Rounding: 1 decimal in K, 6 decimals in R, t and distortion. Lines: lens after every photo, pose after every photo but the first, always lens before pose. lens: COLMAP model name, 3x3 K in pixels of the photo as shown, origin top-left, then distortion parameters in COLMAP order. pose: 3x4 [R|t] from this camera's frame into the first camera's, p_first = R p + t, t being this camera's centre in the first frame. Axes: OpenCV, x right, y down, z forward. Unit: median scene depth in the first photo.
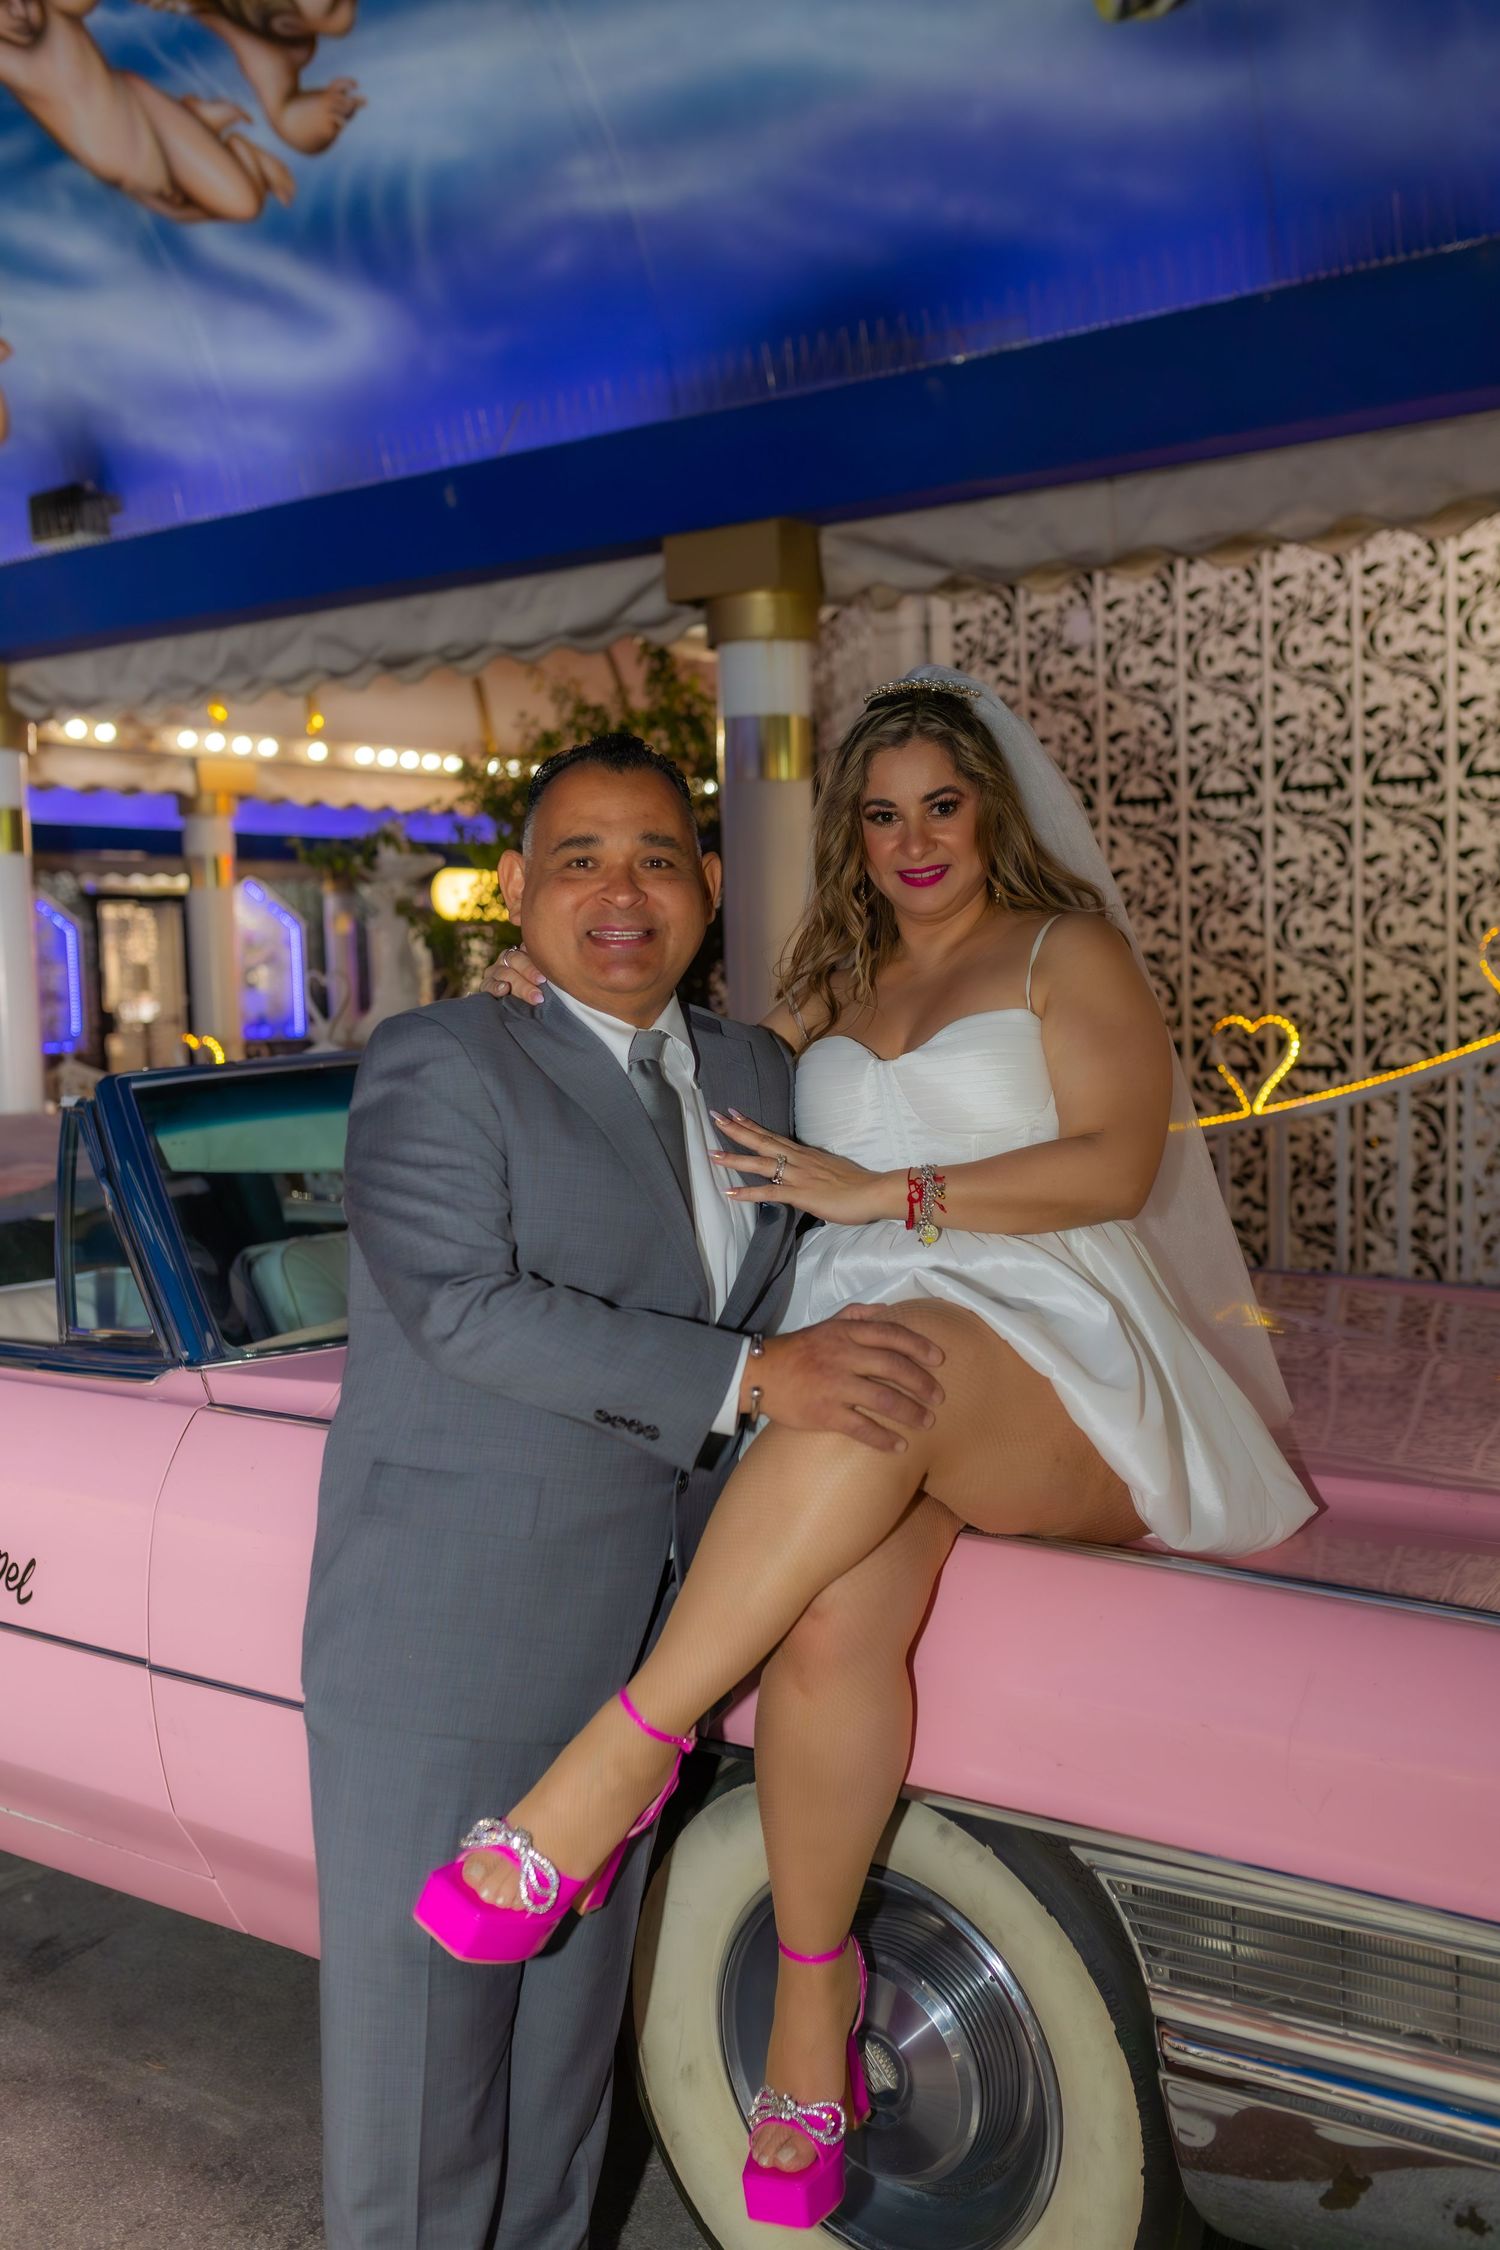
lens RADIAL K [[2173.7, 0, 749.1], [0, 2173.7, 1151.4], [0, 0, 1]] dist [0.010489, 0.002342]
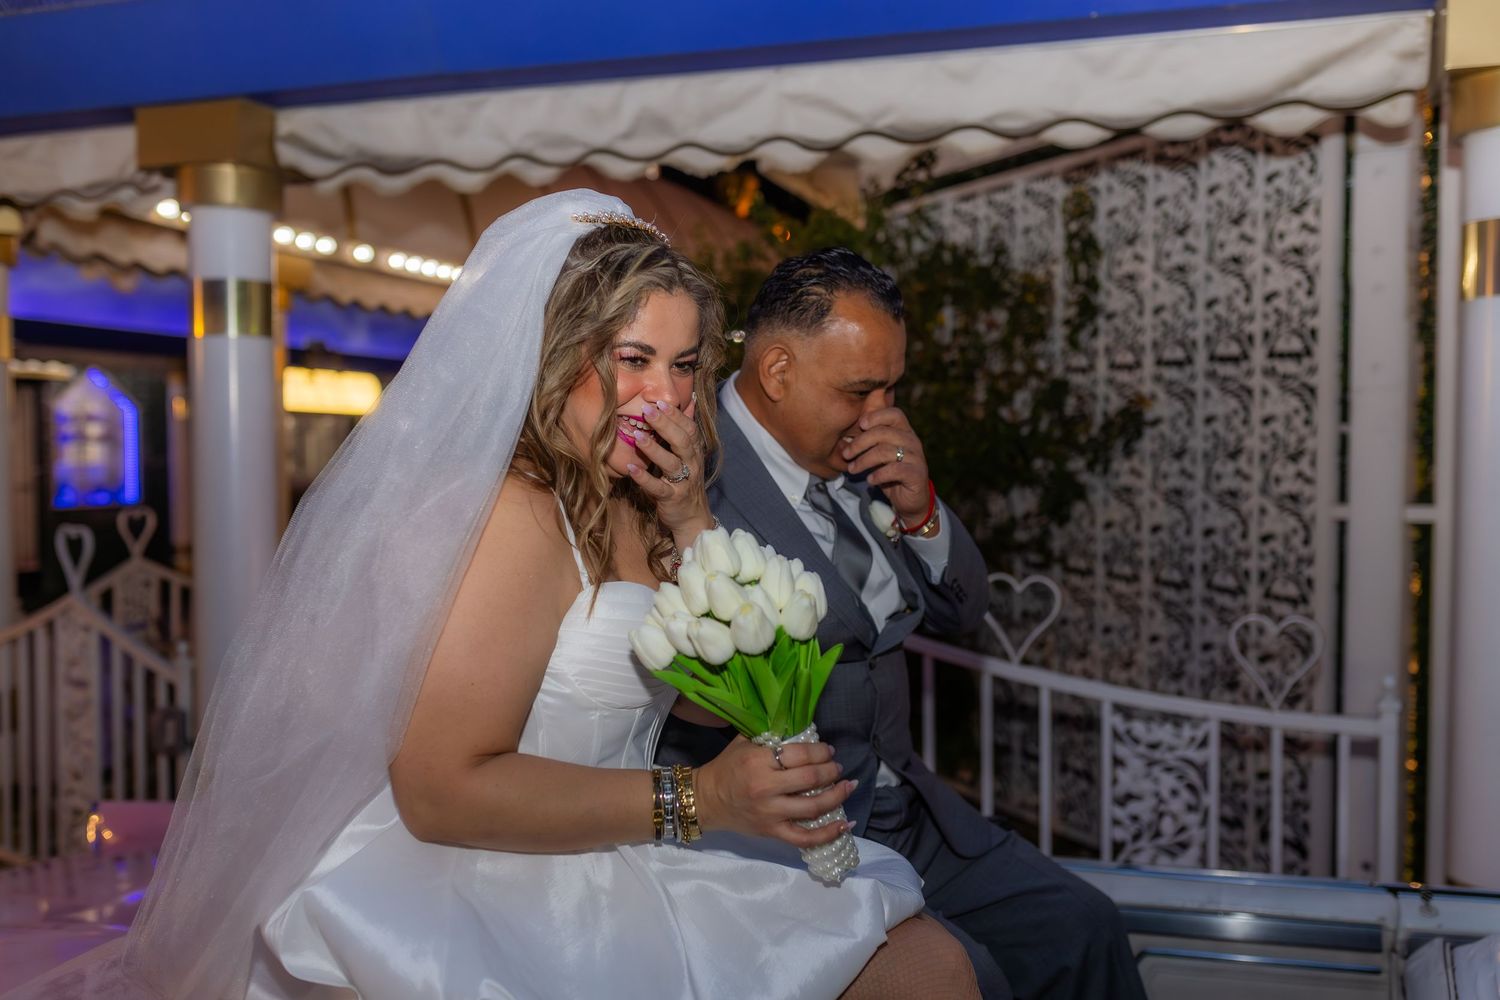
lens RADIAL K [[1424.4, 0, 748.5], [0, 1424.4, 502.9], [0, 0, 1]] dist [-0.000502, 0.011062]
pose [[0.952171, 0.019466, 0.304944, -0.422121], [-0.005542, 0.998905, -0.046459, -0.063678], [-0.305515, 0.042547, 0.951236, 0.558565]]
